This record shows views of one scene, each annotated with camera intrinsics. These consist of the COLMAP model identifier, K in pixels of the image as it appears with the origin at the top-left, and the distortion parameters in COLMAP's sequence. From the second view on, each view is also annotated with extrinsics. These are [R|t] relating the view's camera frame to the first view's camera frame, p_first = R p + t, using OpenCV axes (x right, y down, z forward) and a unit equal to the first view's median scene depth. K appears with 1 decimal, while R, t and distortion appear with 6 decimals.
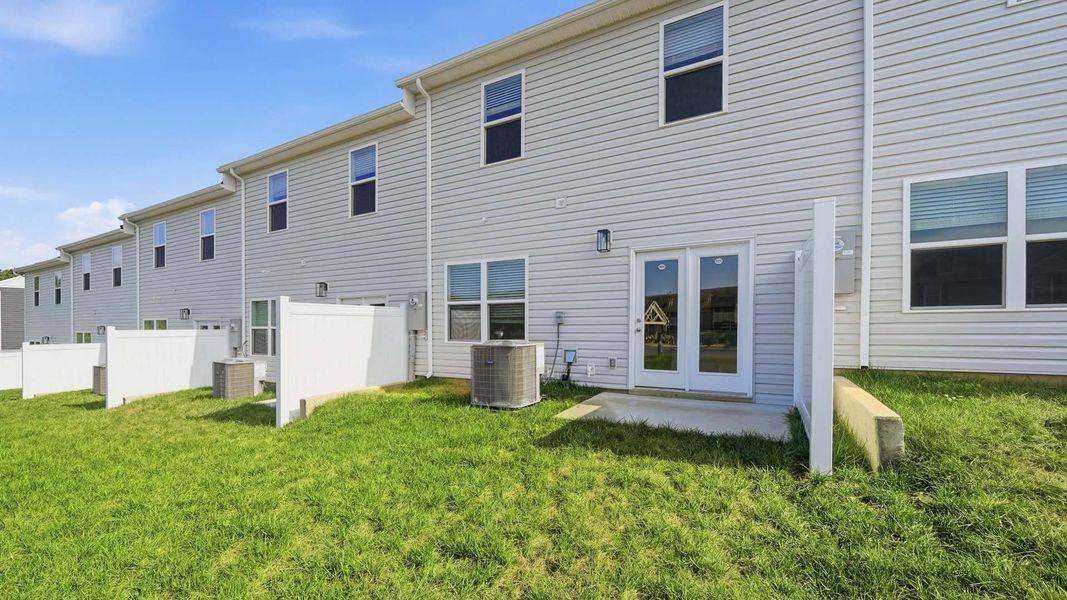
lens RADIAL K [[555.6, 0, 533.1], [0, 555.6, 323.1], [0, 0, 1]] dist [-0.019406, 0.000148]
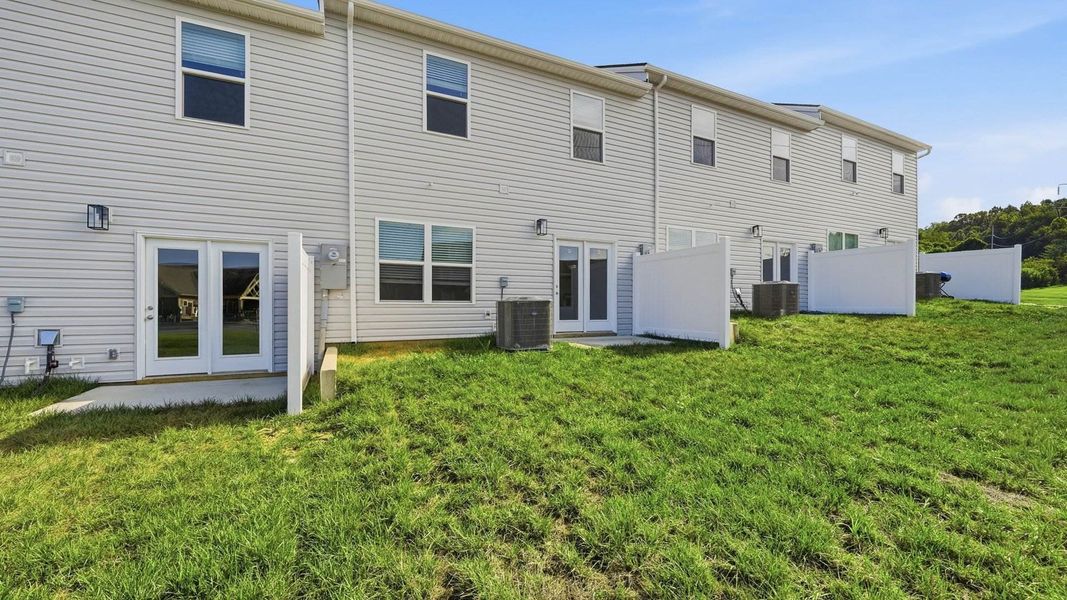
lens RADIAL K [[401.2, 0, 539.5], [0, 401.2, 312.3], [0, 0, 1]] dist [-0.010388, 0.000136]
pose [[0.477205, -0.002103, 0.878789, -0.096145], [0.006473, 0.999978, -0.001122, 0.008148], [-0.878768, 0.006224, 0.477208, 0.069726]]
